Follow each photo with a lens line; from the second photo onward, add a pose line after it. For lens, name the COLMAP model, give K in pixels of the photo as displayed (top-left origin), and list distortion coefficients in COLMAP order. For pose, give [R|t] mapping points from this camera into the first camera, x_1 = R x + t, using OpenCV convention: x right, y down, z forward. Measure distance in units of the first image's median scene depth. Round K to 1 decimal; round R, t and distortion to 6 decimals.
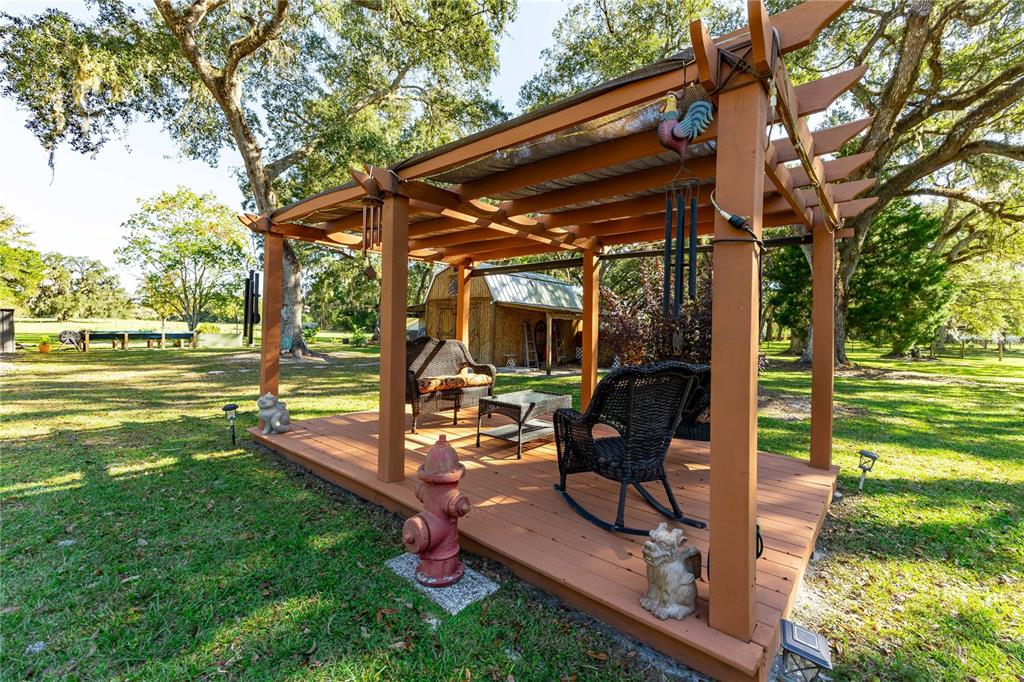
lens RADIAL K [[446.2, 0, 496.3], [0, 446.2, 331.7], [0, 0, 1]] dist [0.000936, 0.000166]
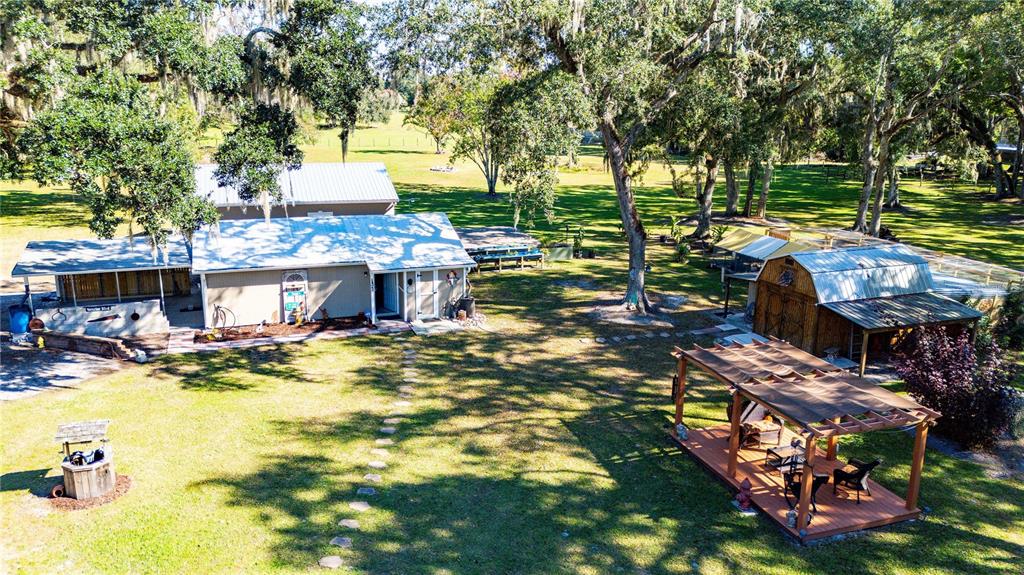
lens RADIAL K [[760.0, 0, 512.0], [0, 760.0, 287.5], [0, 0, 1]] dist [0.079250, -0.000782]
pose [[0.888457, 0.103989, -0.447023, 0.172378], [0.006156, 0.971206, 0.238162, -0.579163], [0.458918, -0.214349, 0.862235, -1.048630]]
